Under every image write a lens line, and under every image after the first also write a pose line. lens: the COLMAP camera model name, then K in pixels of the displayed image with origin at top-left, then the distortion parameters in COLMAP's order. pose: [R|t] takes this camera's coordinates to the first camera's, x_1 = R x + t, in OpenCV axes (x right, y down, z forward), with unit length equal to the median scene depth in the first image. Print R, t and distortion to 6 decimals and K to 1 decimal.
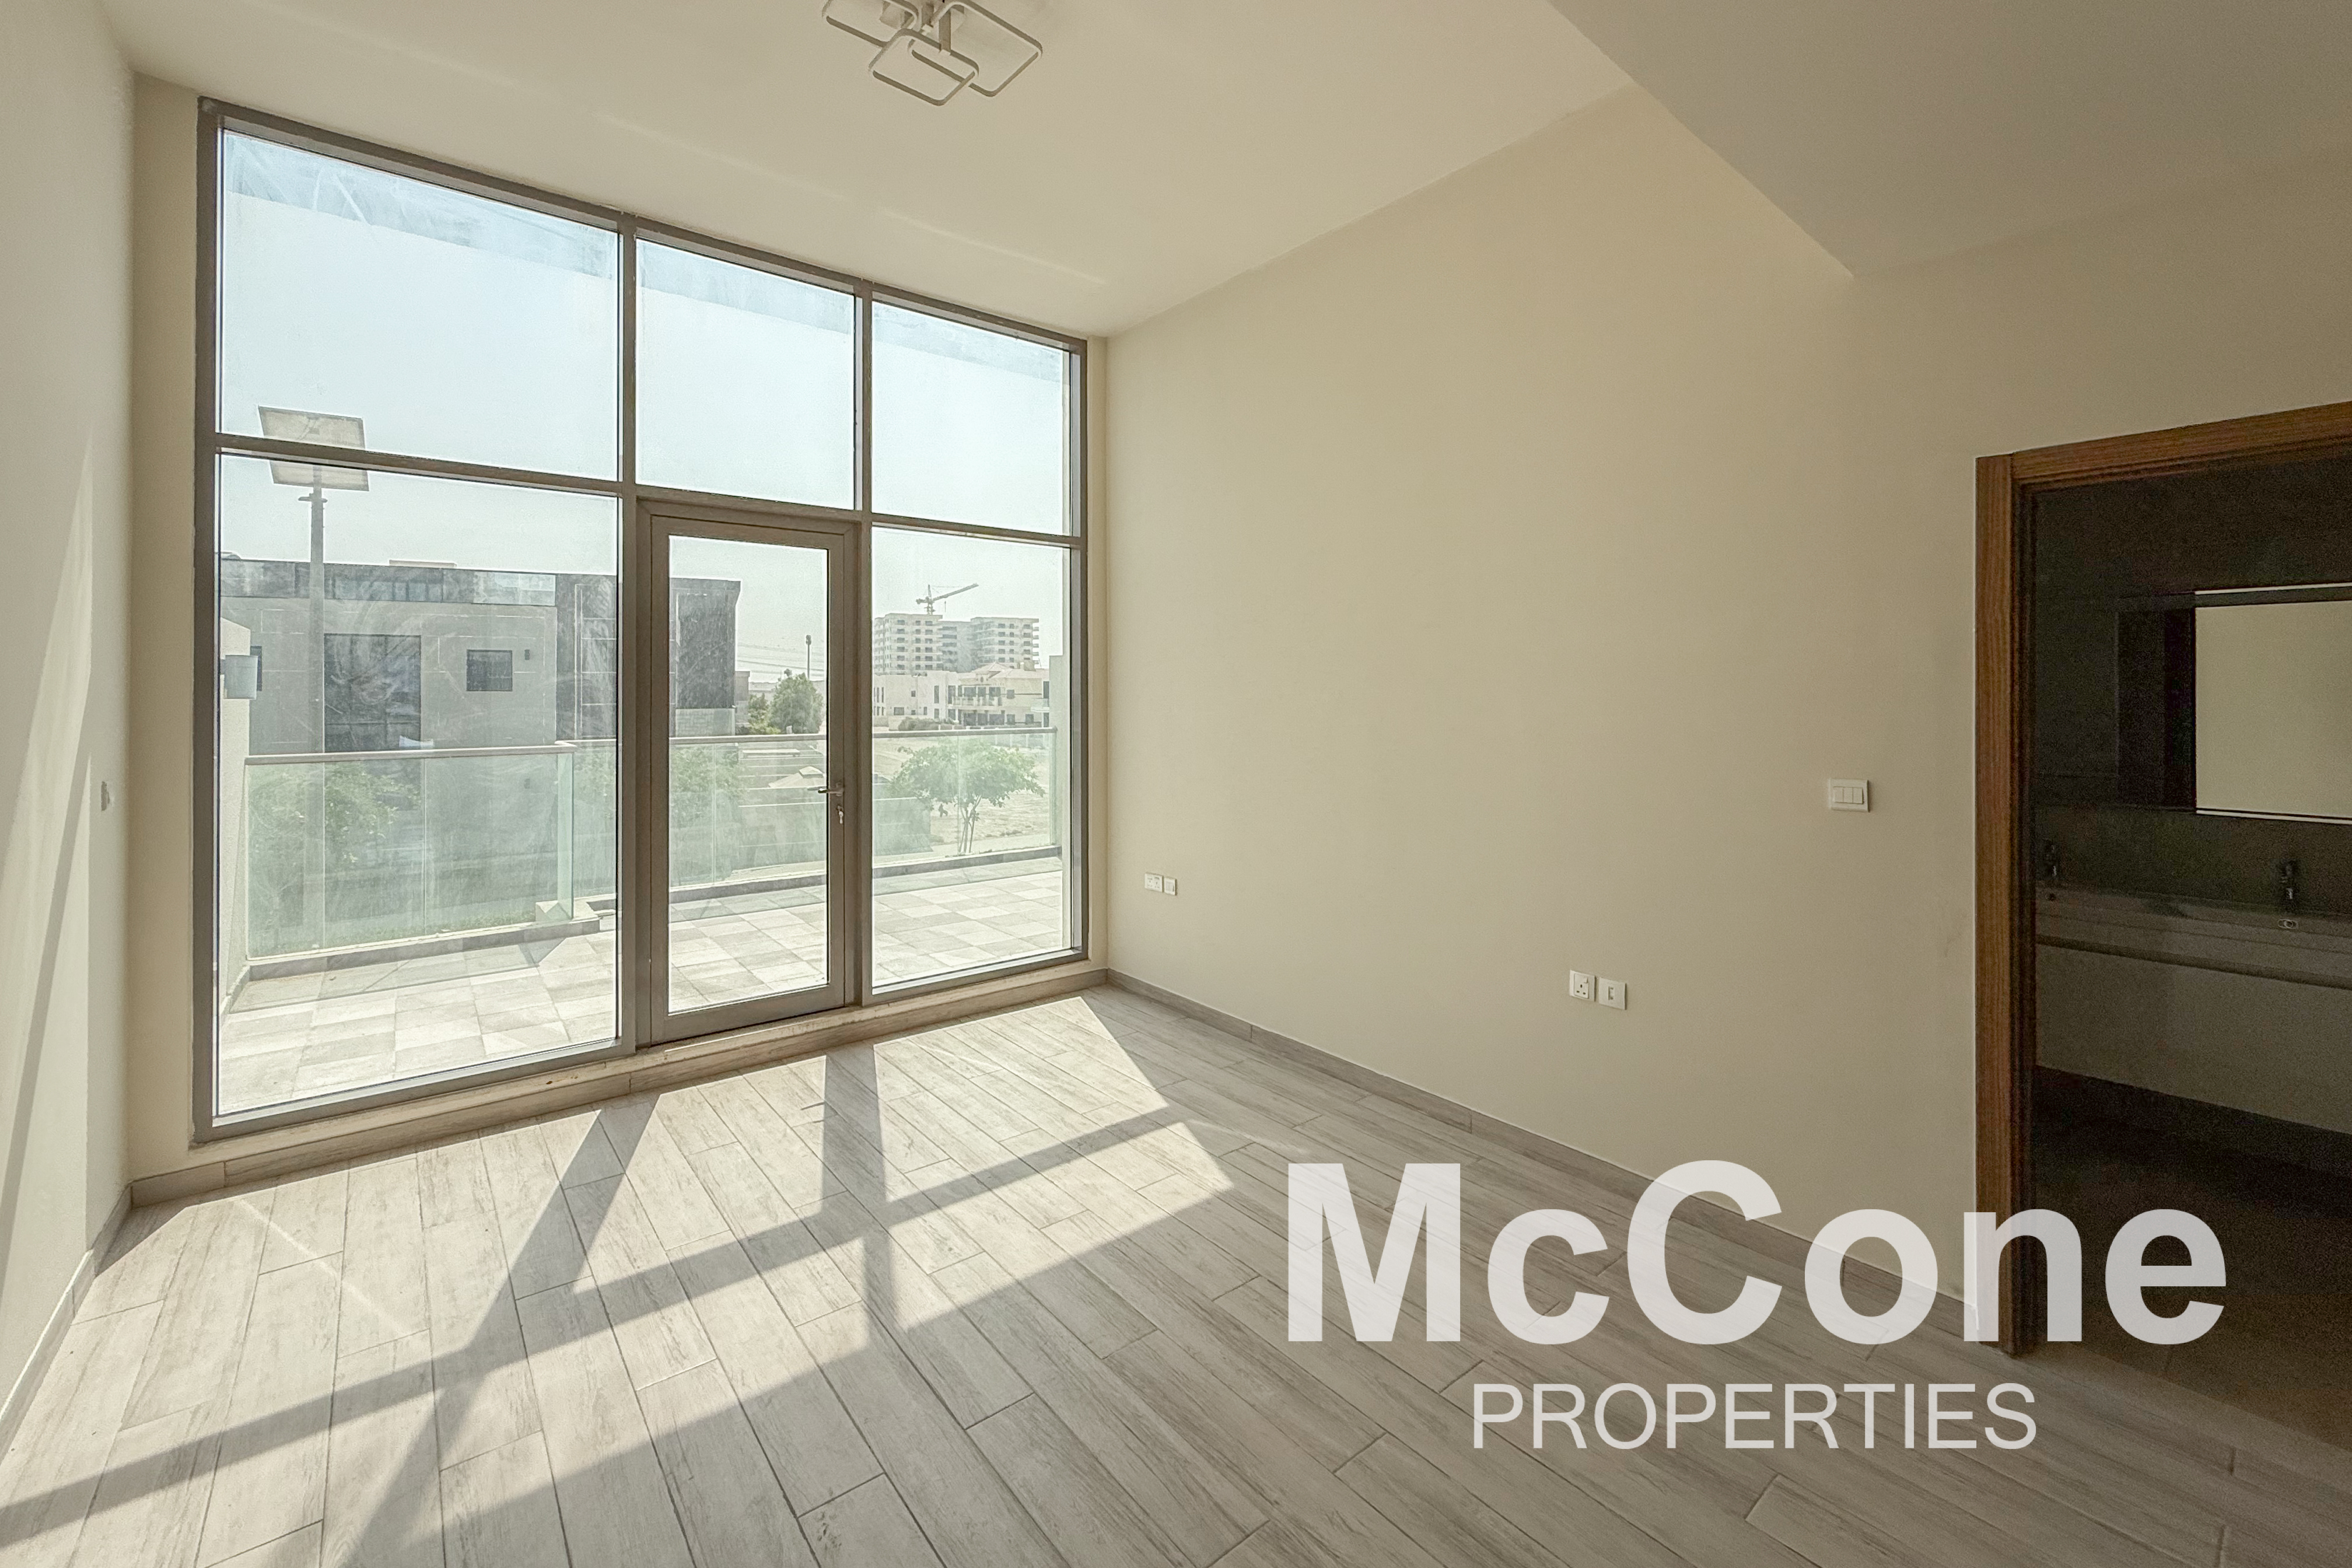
lens RADIAL K [[953.6, 0, 1178.6], [0, 953.6, 783.8], [0, 0, 1]] dist [0.001729, 0.000117]
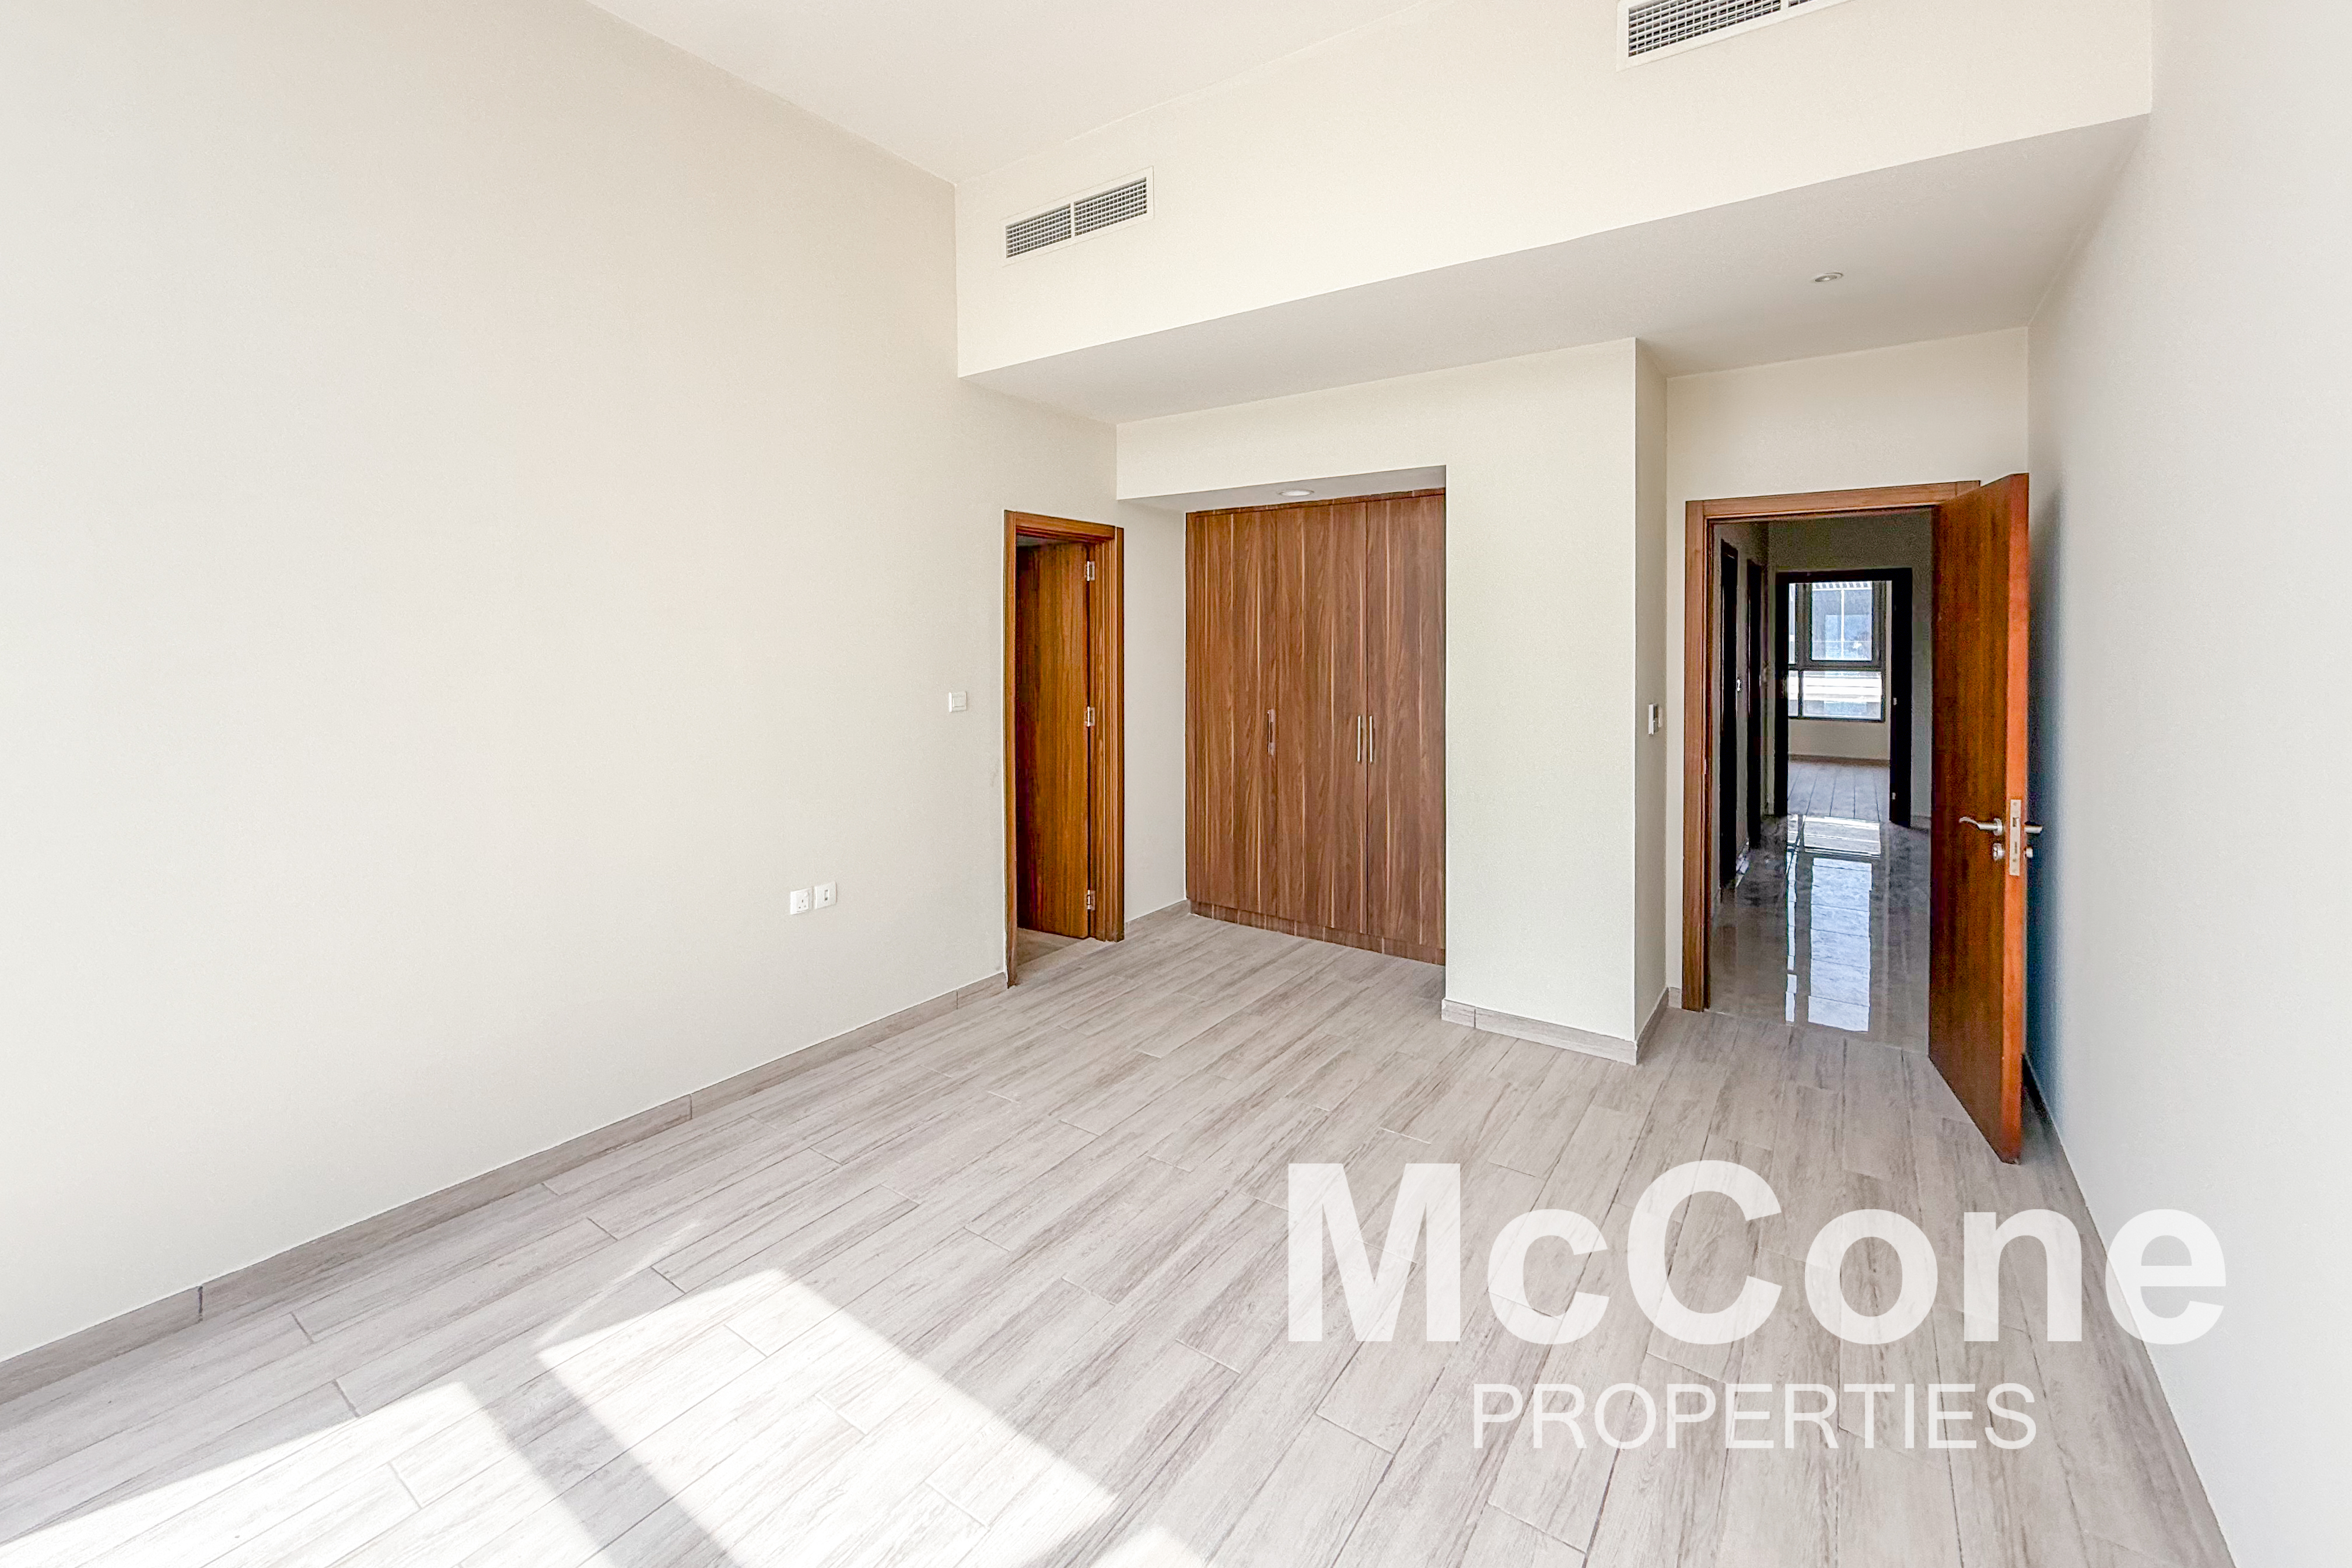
lens RADIAL K [[953.6, 0, 1176.7], [0, 953.6, 784.0], [0, 0, 1]] dist [0.001729, 0.000117]
pose [[-0.277170, -0.140826, 0.950445, -0.706851], [0.085683, 0.981637, 0.170435, -0.071066], [-0.956993, 0.128677, -0.260014, 0.821508]]
